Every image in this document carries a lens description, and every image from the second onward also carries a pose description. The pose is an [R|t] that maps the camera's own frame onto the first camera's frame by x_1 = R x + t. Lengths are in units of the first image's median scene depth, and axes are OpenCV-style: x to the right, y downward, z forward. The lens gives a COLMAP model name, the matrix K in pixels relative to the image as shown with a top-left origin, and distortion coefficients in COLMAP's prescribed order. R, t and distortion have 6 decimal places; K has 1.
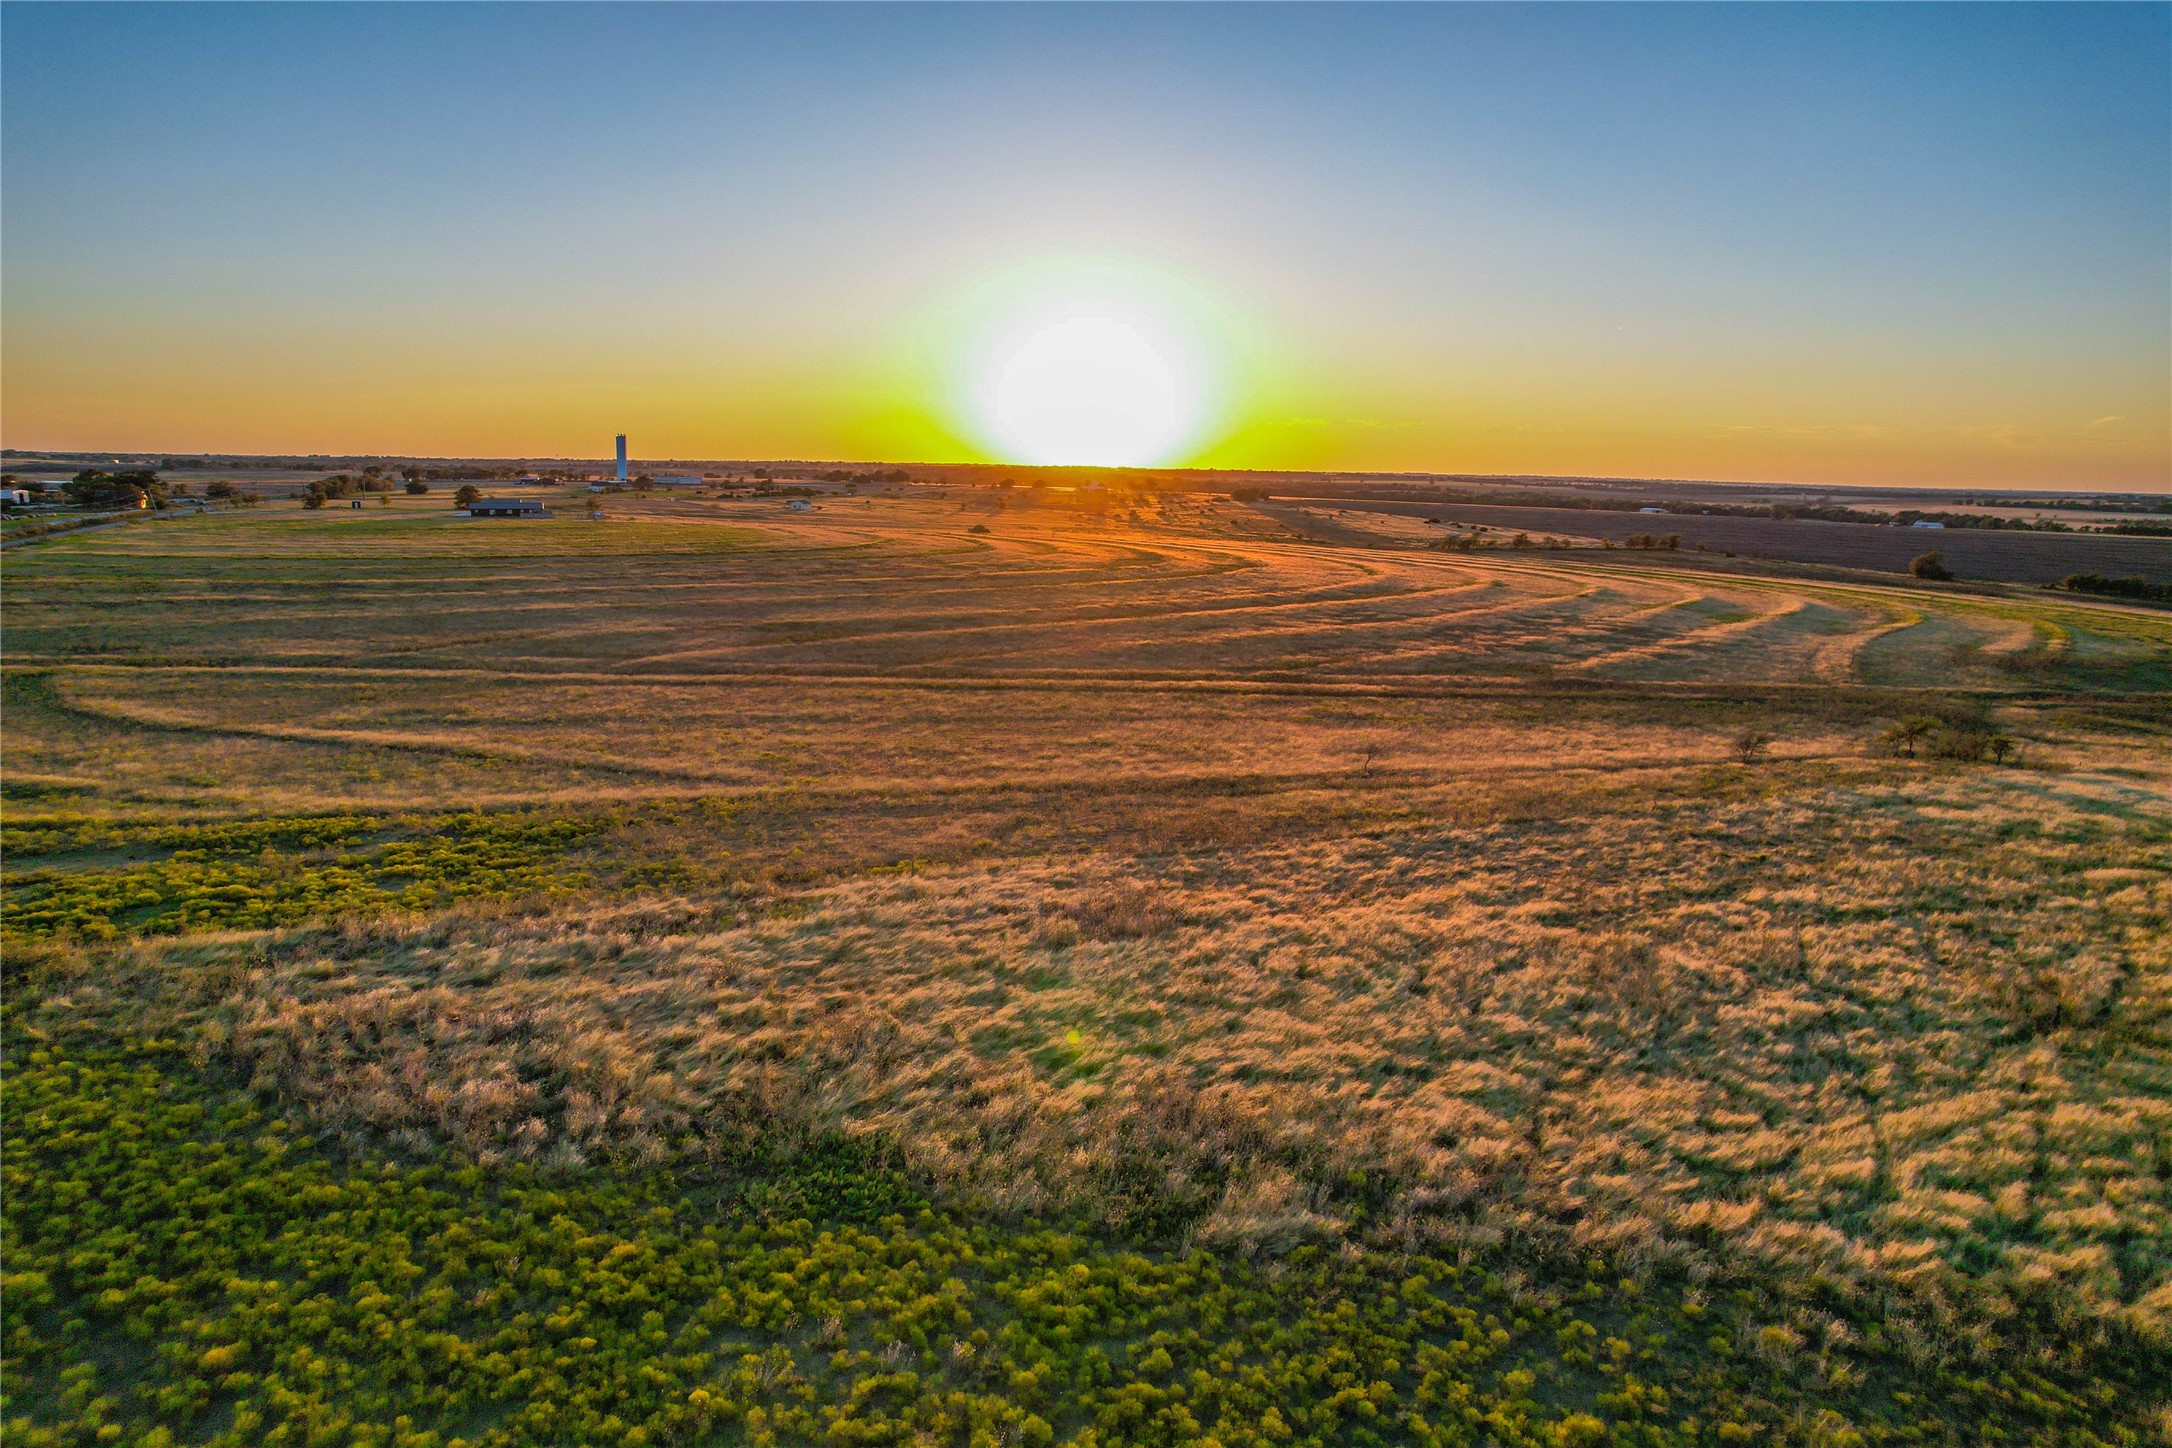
lens RADIAL K [[1363.1, 0, 1086.0], [0, 1363.1, 724.0], [0, 0, 1]] dist [-0.078557, 0.066204]
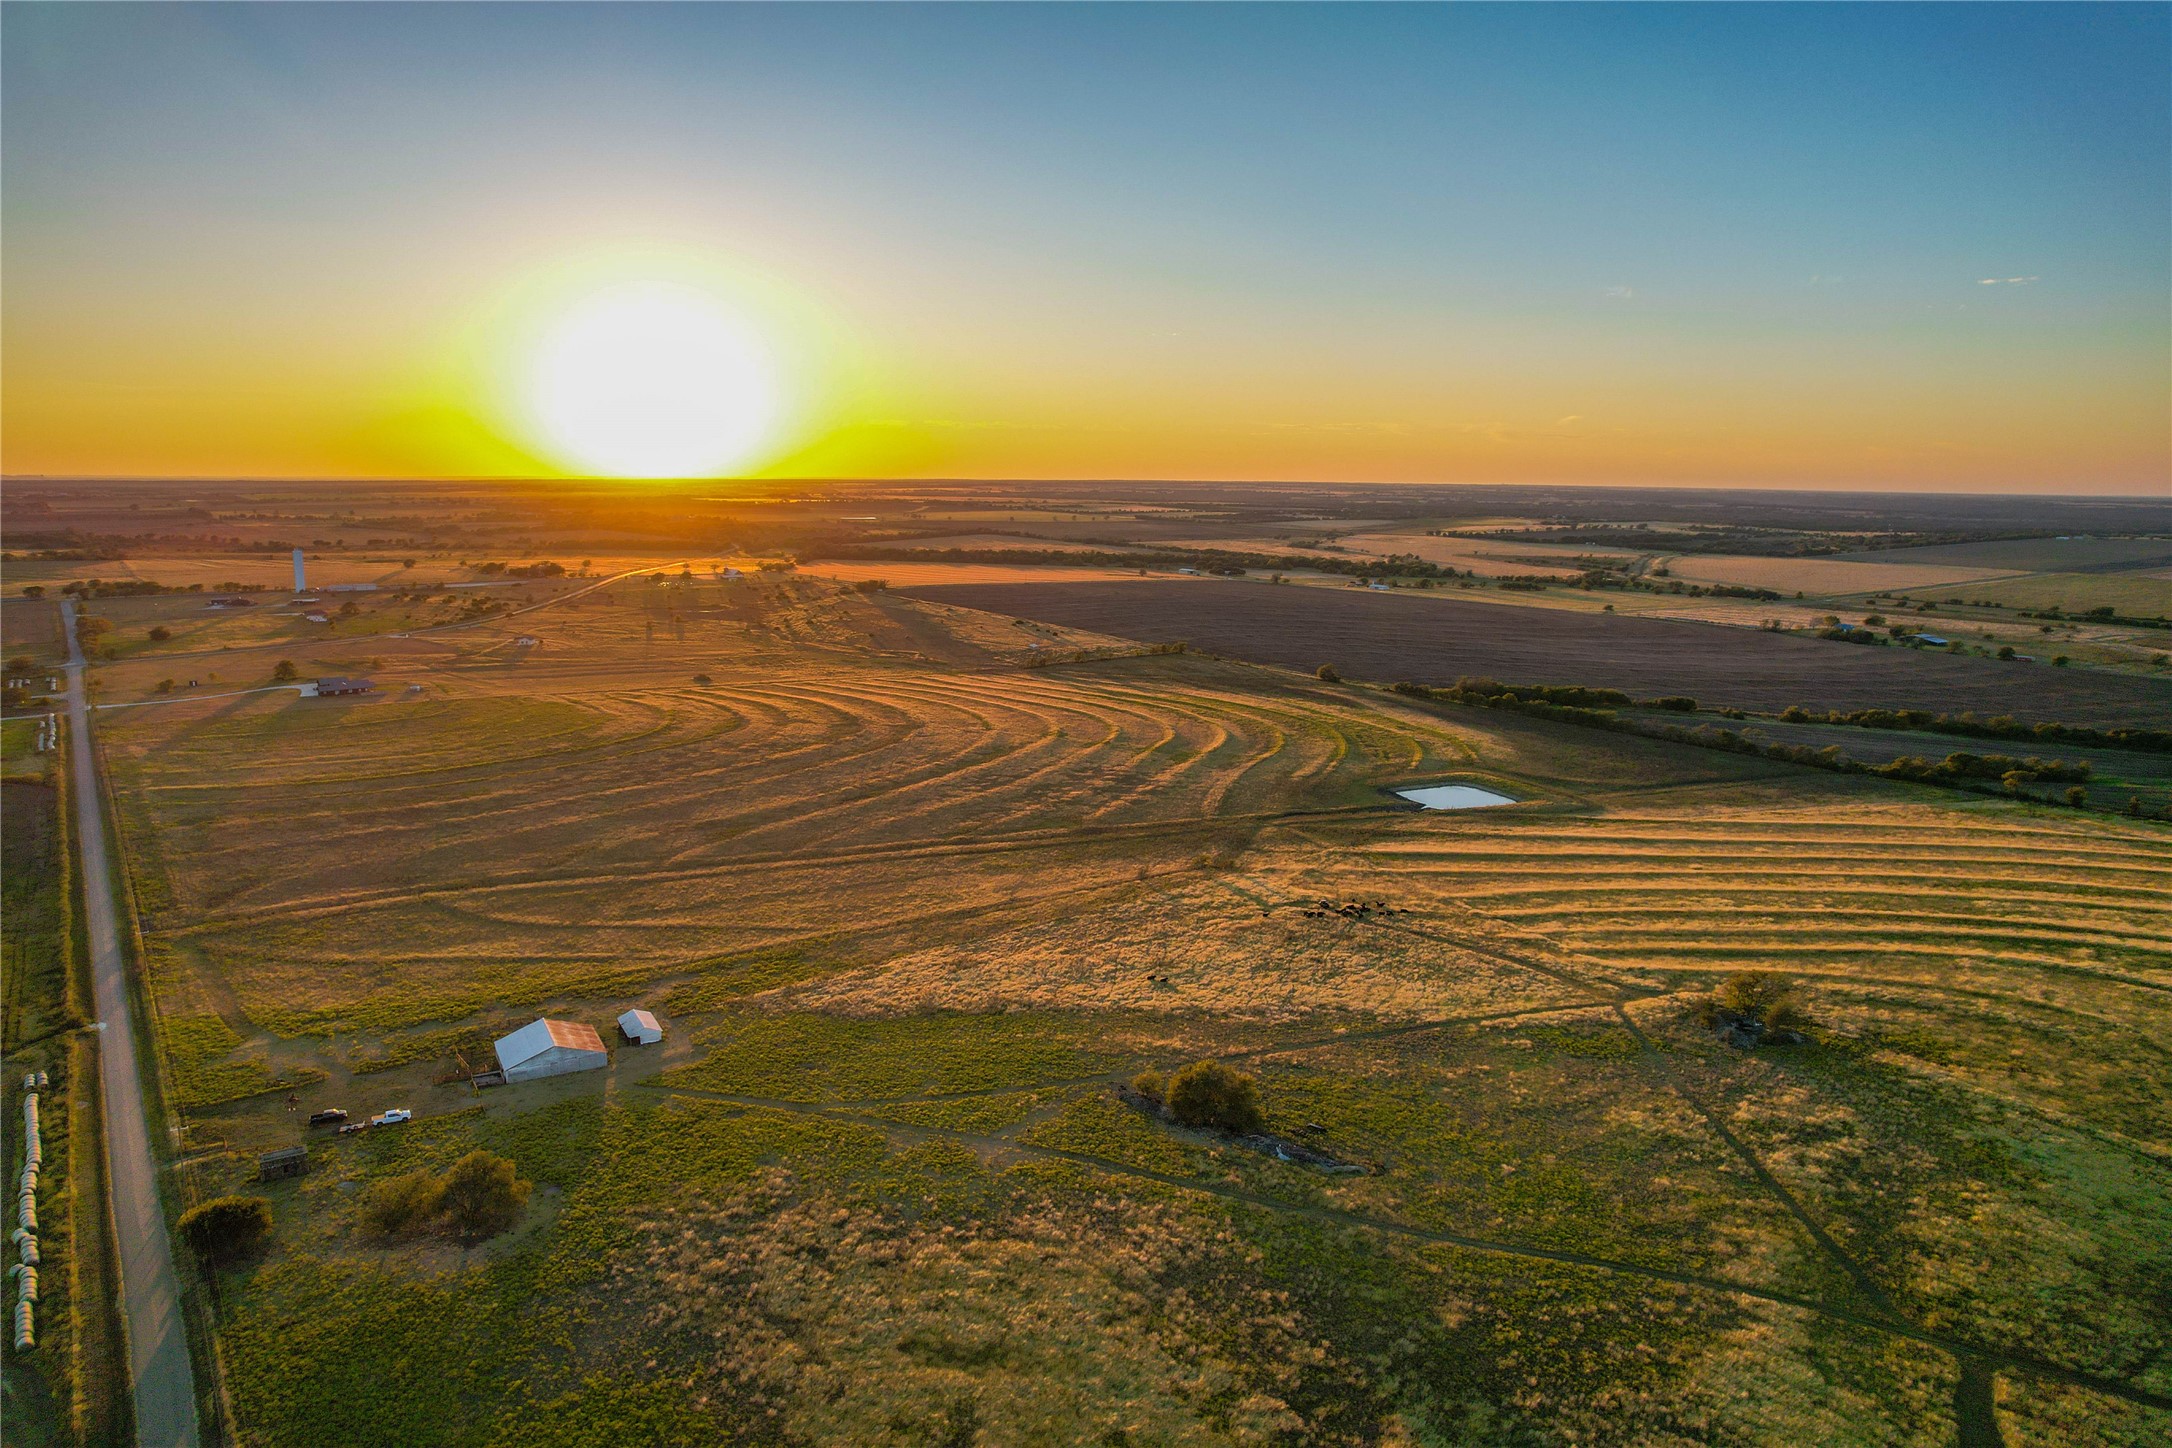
lens RADIAL K [[1363.1, 0, 1086.0], [0, 1363.1, 724.0], [0, 0, 1]] dist [-0.078557, 0.066204]
pose [[0.954957, -0.062511, 0.290085, -0.260789], [0.062240, 0.998009, 0.010167, -0.204152], [-0.290143, 0.008346, 0.956947, -1.040234]]
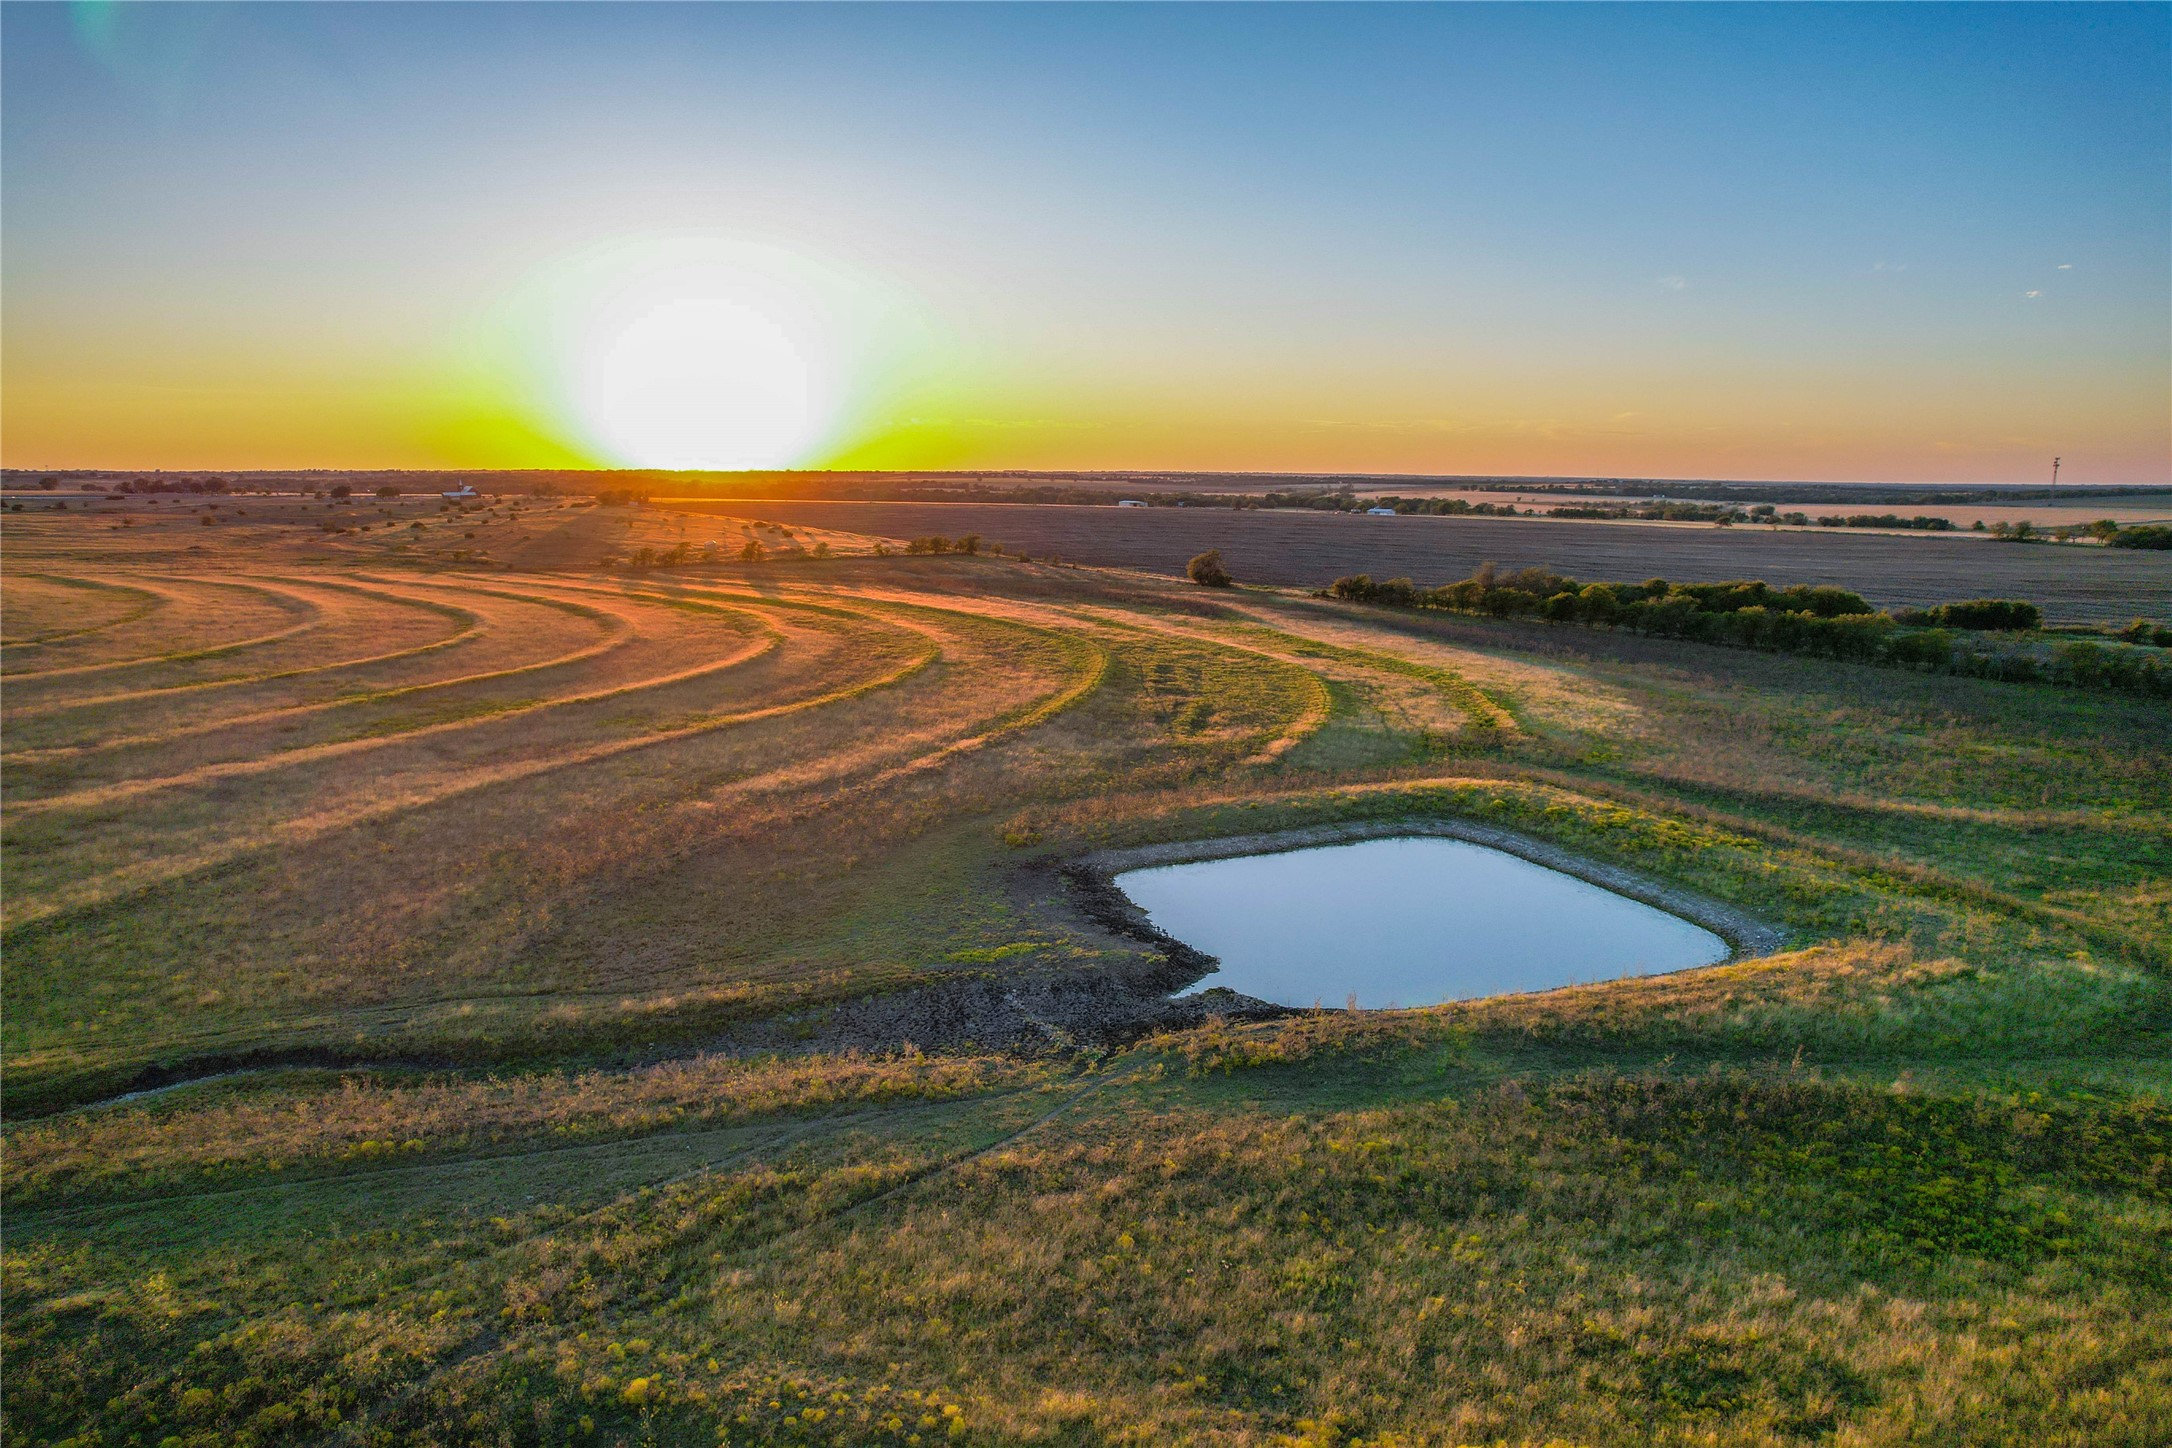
lens RADIAL K [[1363.1, 0, 1086.0], [0, 1363.1, 724.0], [0, 0, 1]] dist [-0.078557, 0.066204]
pose [[0.963749, -0.061949, 0.259520, 0.790580], [0.062079, 0.998042, 0.007705, -0.088042], [-0.259489, 0.008685, 0.965707, 0.581598]]
